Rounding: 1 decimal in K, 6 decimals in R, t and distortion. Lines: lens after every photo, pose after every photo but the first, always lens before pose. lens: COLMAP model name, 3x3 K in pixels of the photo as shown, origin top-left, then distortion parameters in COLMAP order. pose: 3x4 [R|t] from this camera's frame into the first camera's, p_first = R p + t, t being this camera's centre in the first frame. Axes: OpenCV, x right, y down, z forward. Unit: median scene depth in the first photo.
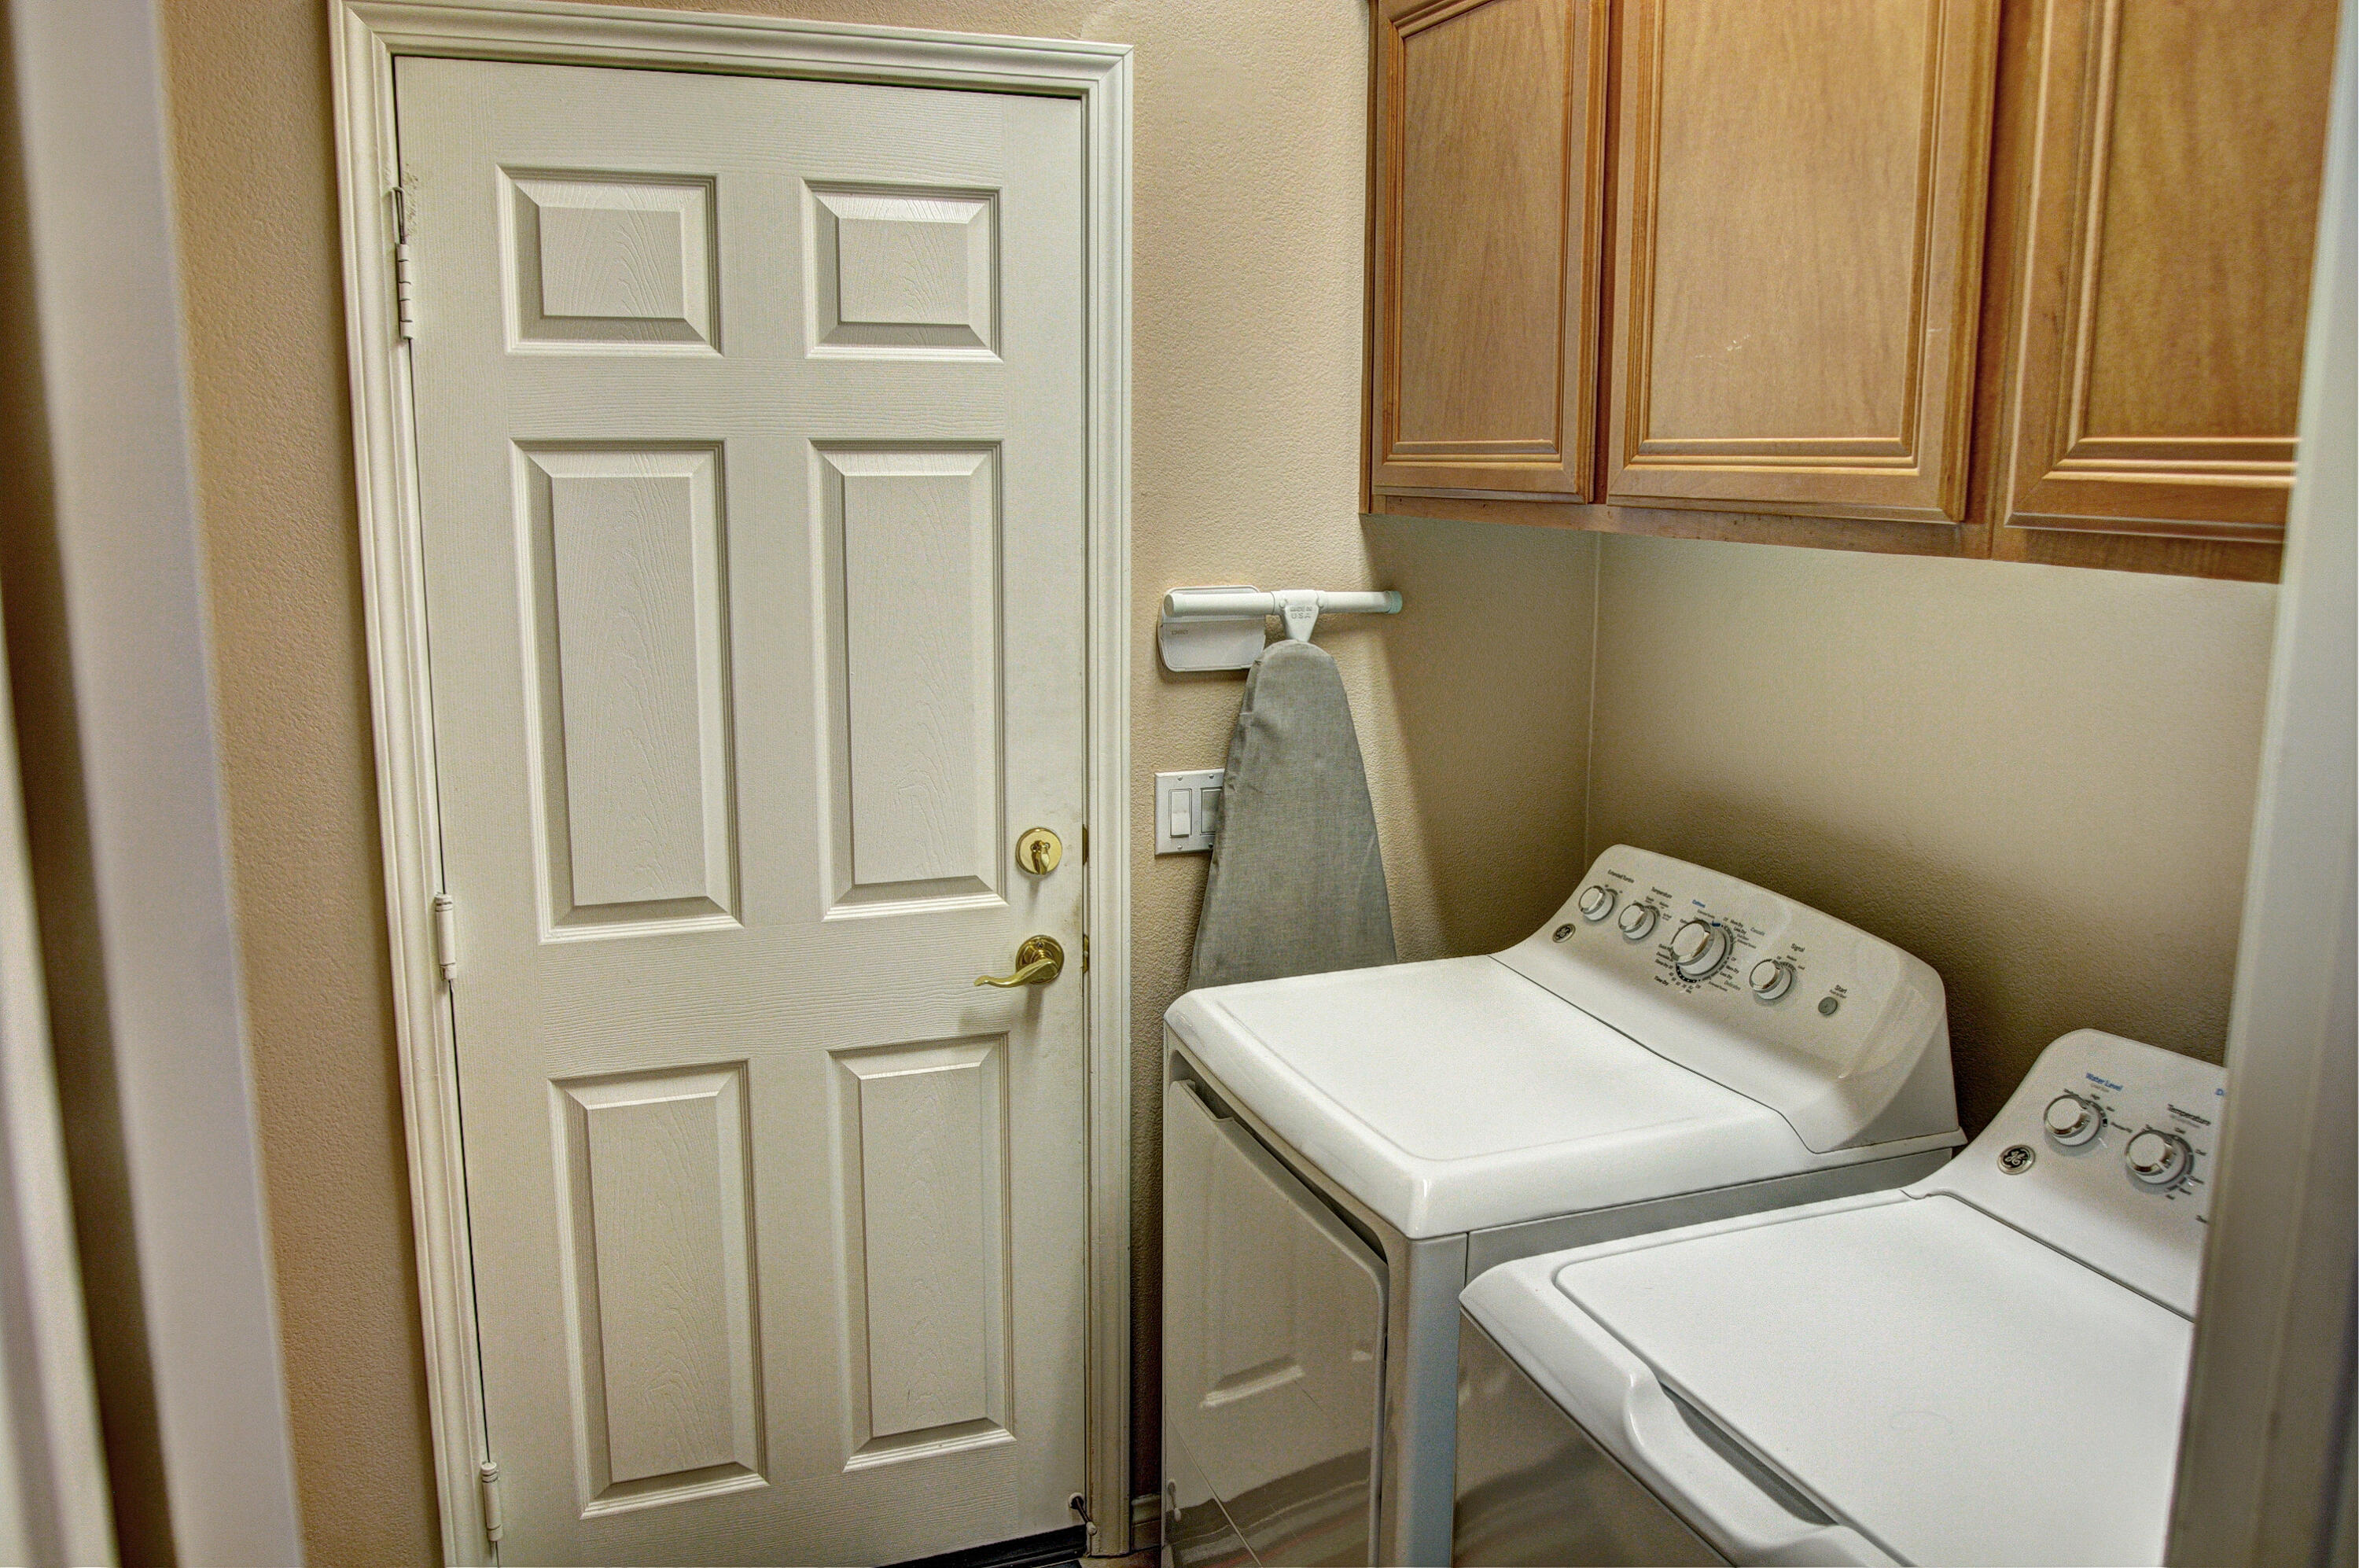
lens RADIAL K [[1782.0, 0, 1159.8], [0, 1782.0, 776.4], [0, 0, 1]] dist [-0.071700, 0.041021]
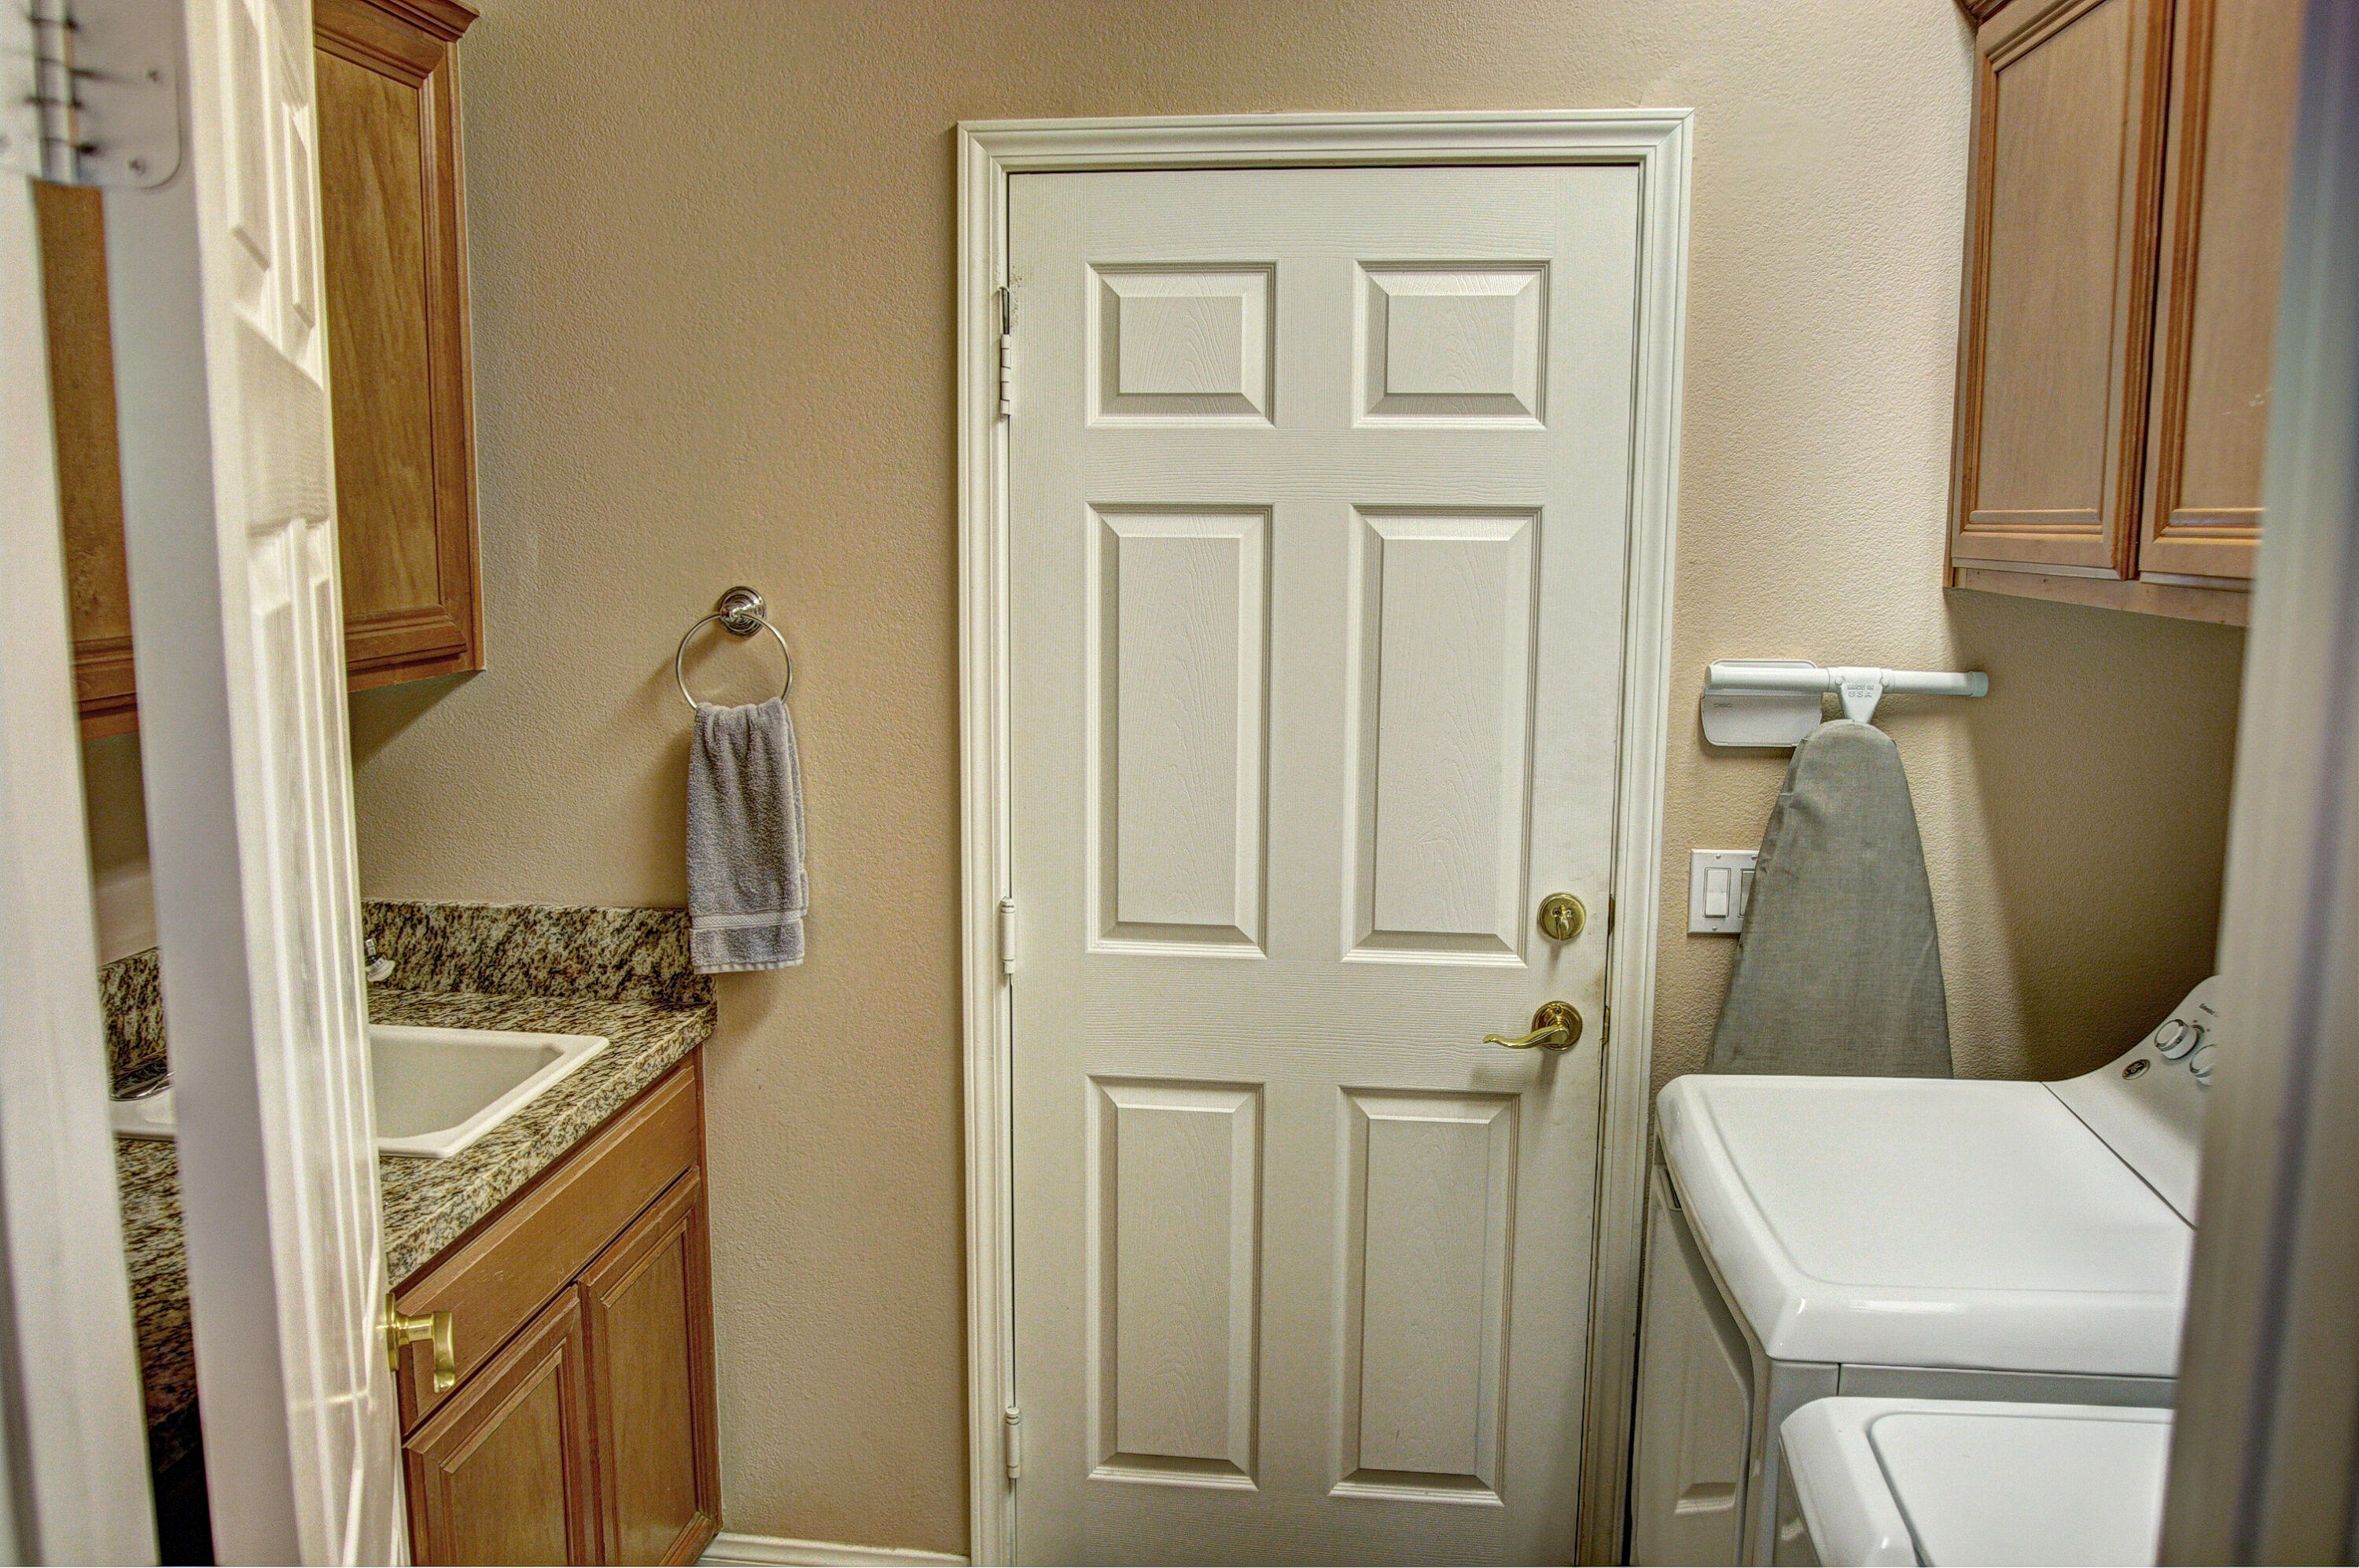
lens RADIAL K [[1782.0, 0, 1159.8], [0, 1782.0, 776.4], [0, 0, 1]] dist [-0.071700, 0.041021]
pose [[0.891778, 0.068157, -0.447310, 0.176328], [-0.083490, 0.996401, -0.014627, -0.002994], [0.444704, 0.050390, 0.894259, 0.007766]]
